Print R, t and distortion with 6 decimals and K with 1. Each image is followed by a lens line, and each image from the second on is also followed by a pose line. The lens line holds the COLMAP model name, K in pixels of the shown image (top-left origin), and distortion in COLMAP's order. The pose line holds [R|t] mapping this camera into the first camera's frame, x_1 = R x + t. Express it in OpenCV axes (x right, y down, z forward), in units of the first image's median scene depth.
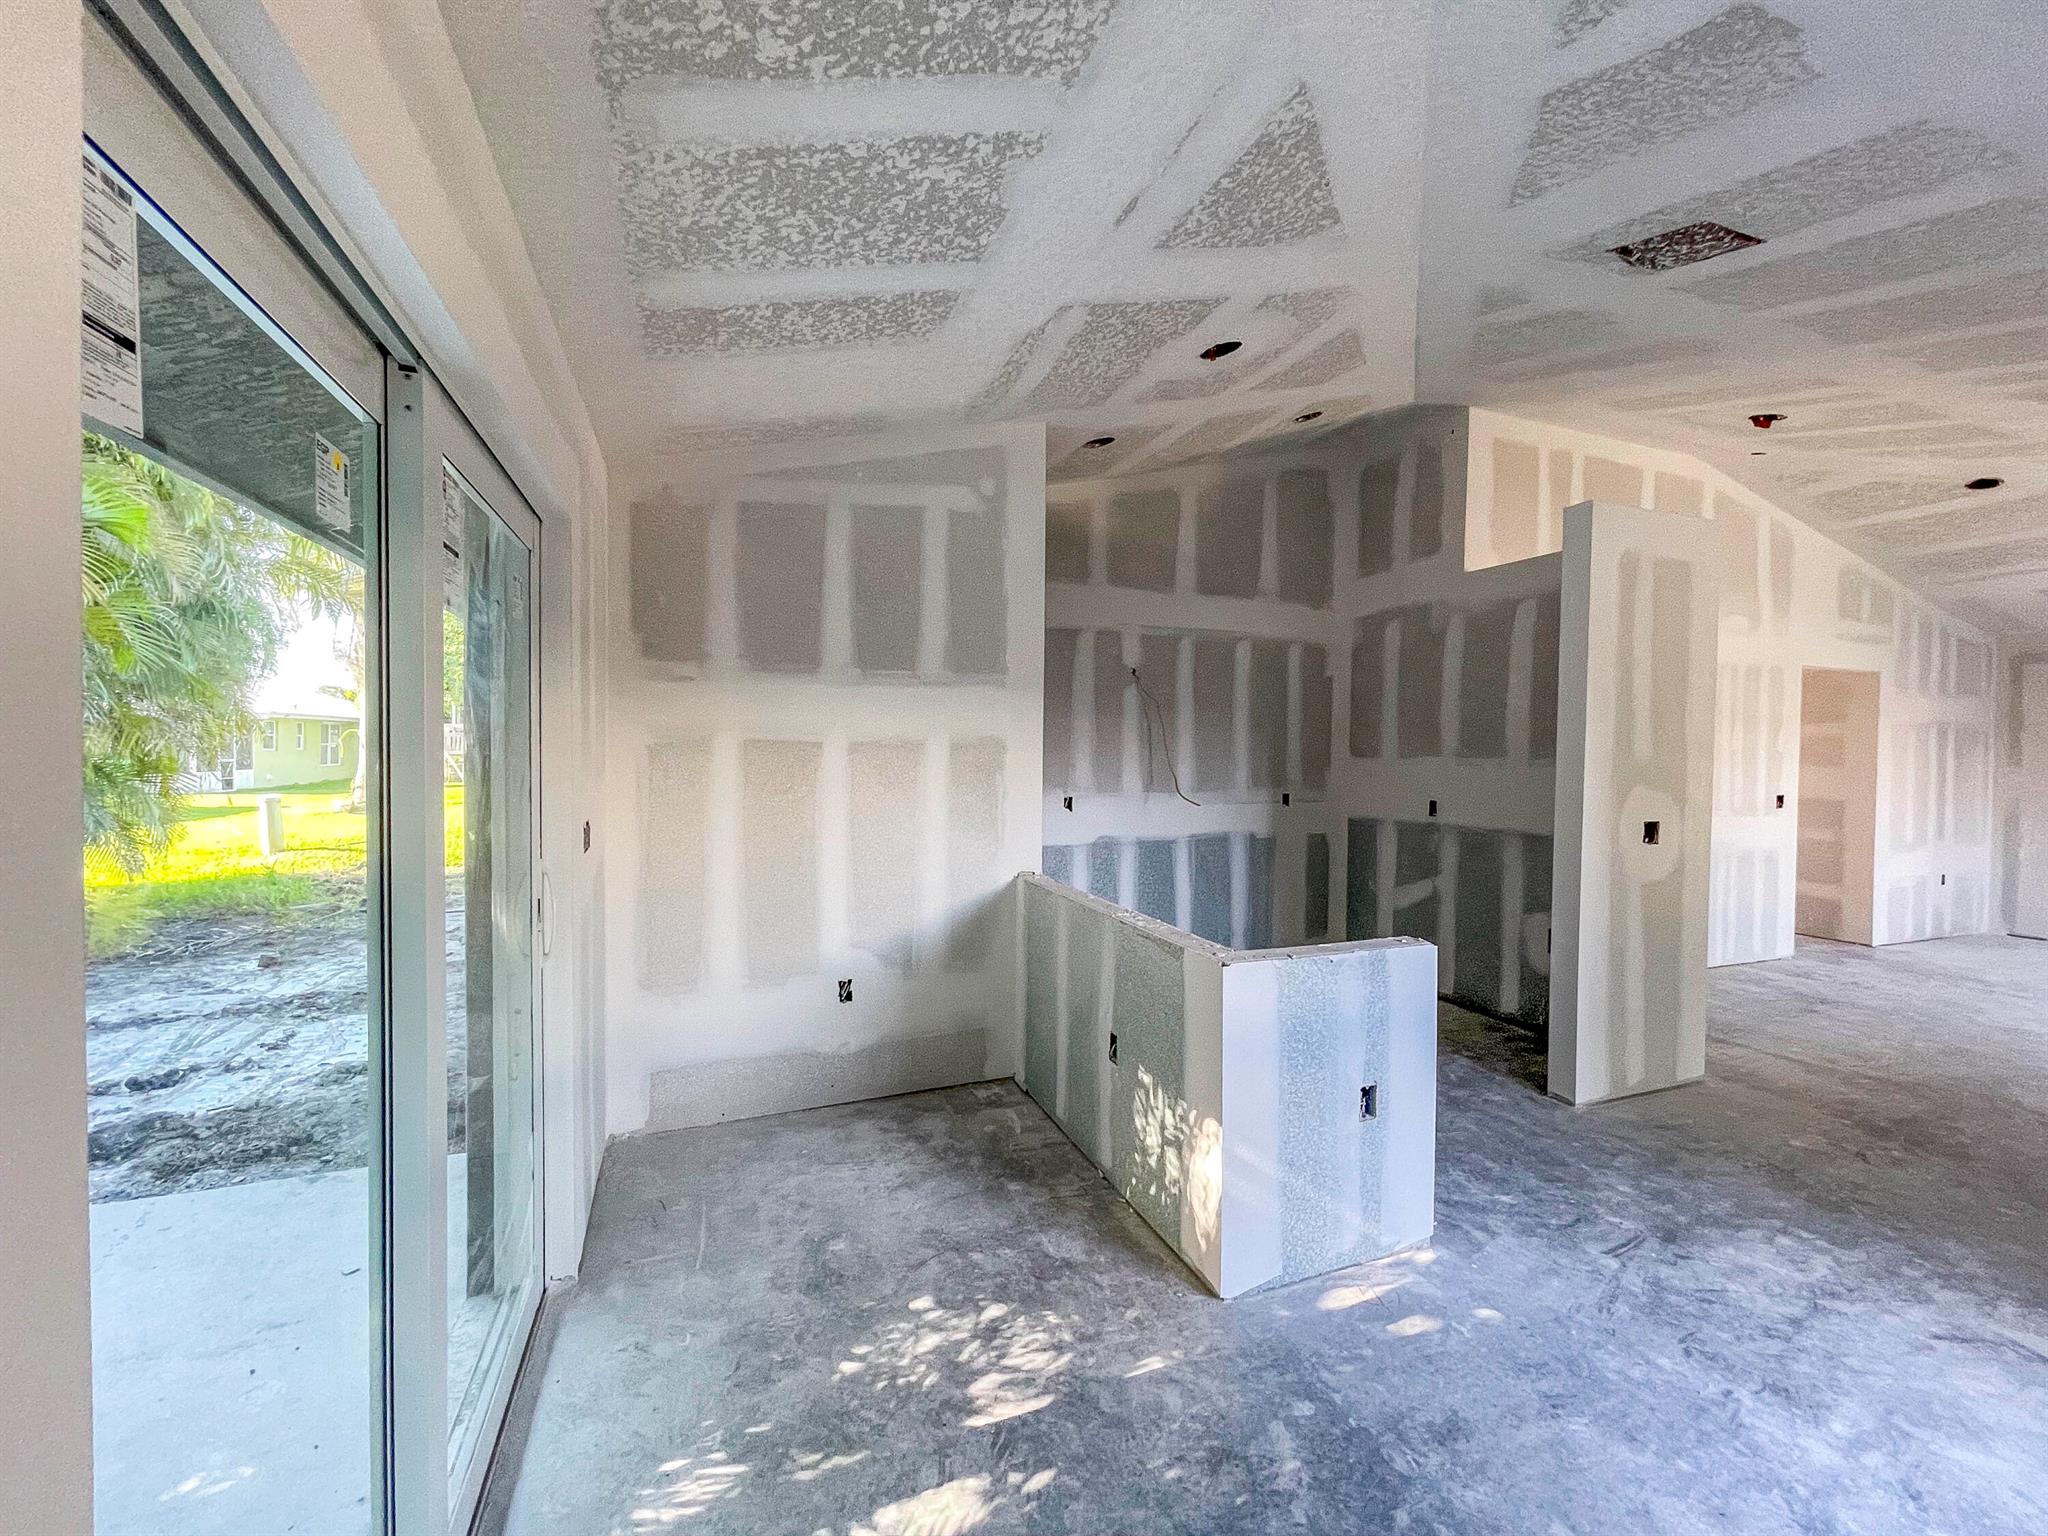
lens RADIAL K [[821.3, 0, 1024.2], [0, 821.3, 773.4], [0, 0, 1]] dist [0.001023, -0.000189]
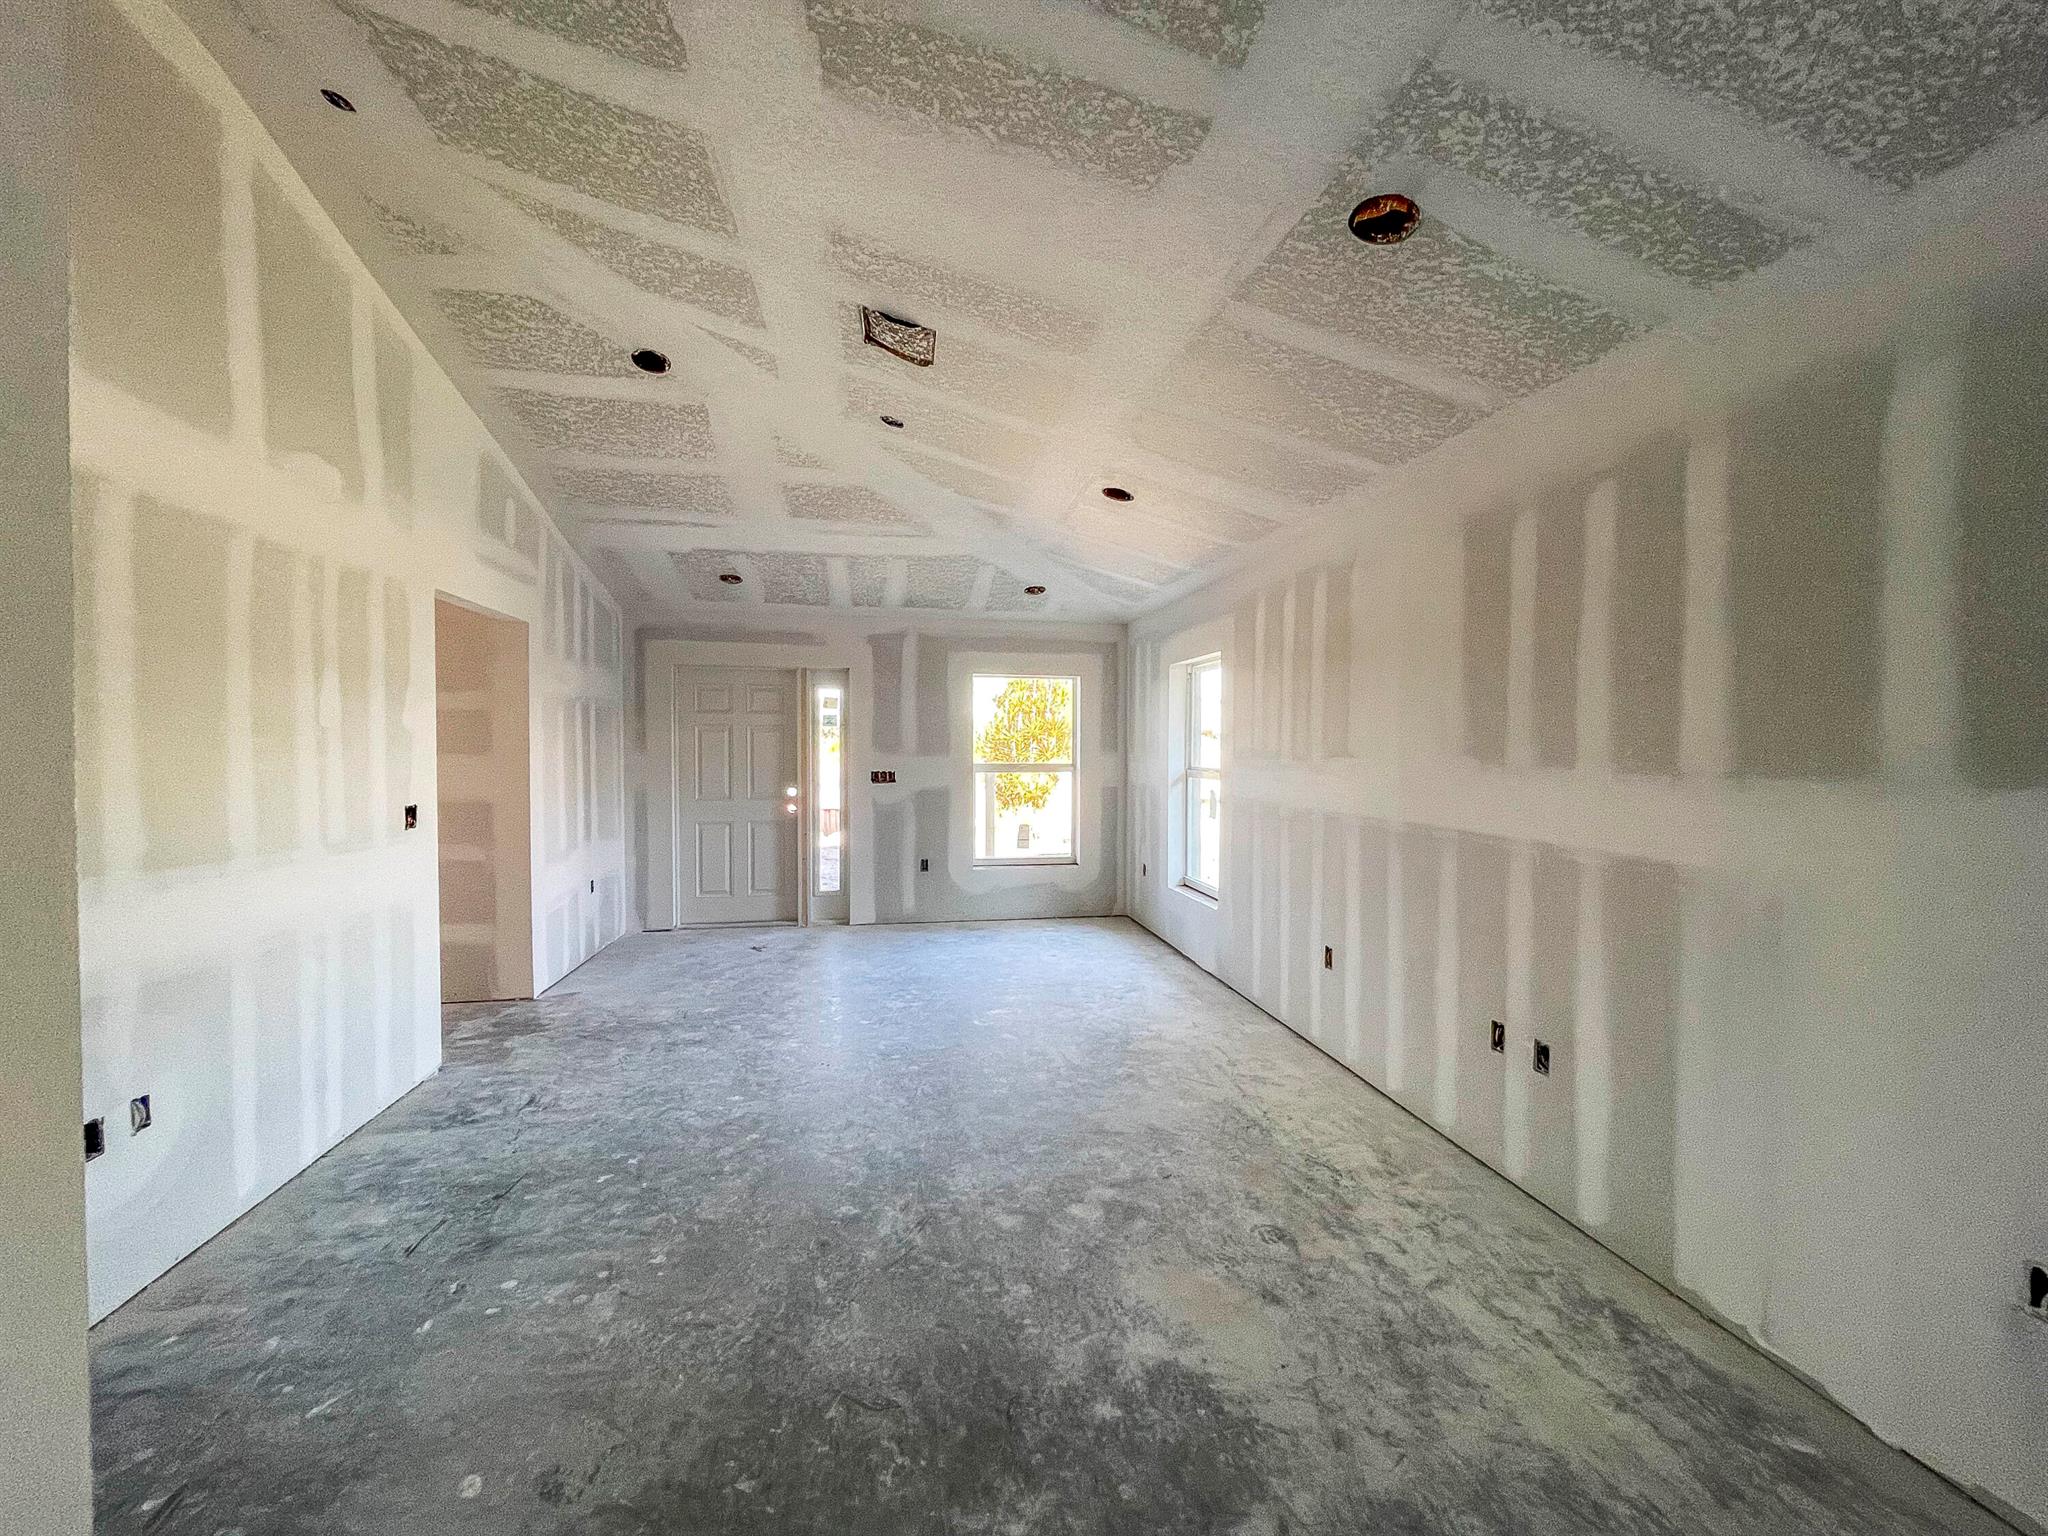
lens RADIAL K [[821.3, 0, 1020.1], [0, 821.3, 765.8], [0, 0, 1]] dist [0.001023, -0.000189]
pose [[0.186506, -0.028906, 0.982028, 0.404728], [0.023154, 0.999419, 0.025020, -0.005811], [-0.982181, 0.018071, 0.187067, 0.439623]]
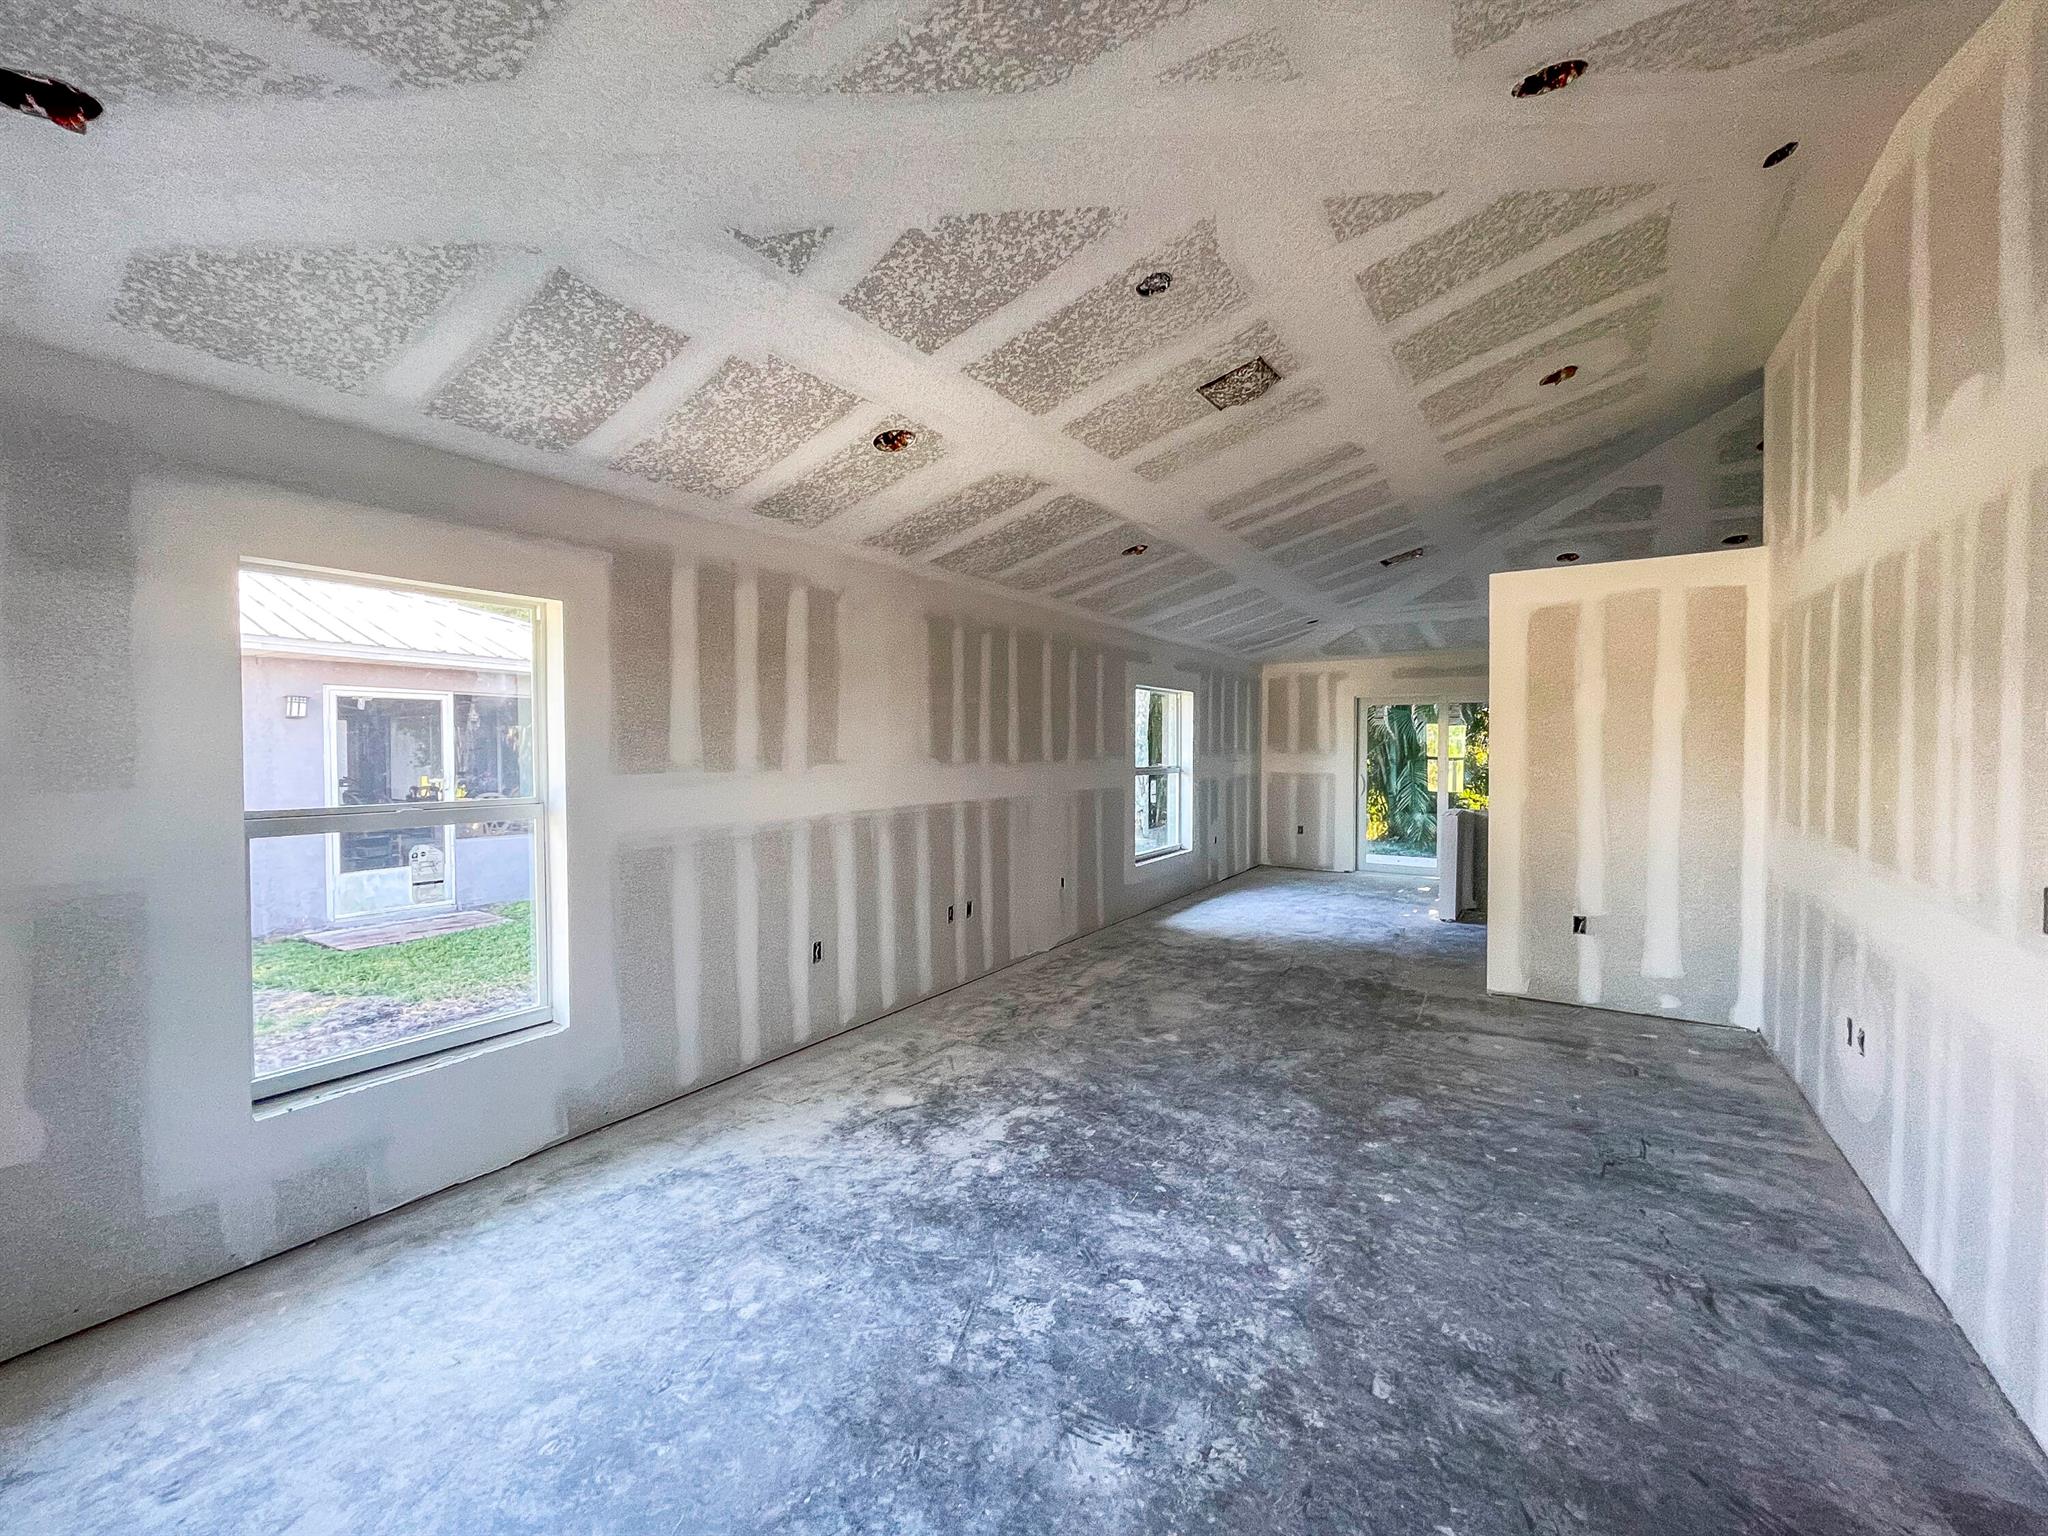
lens RADIAL K [[821.3, 0, 1022.2], [0, 821.3, 770.3], [0, 0, 1]] dist [0.001023, -0.000189]
pose [[-0.811520, 0.015335, -0.584123, 1.297196], [-0.017424, 0.998576, 0.050422, -0.023519], [0.584065, 0.051096, -0.810097, 0.953067]]
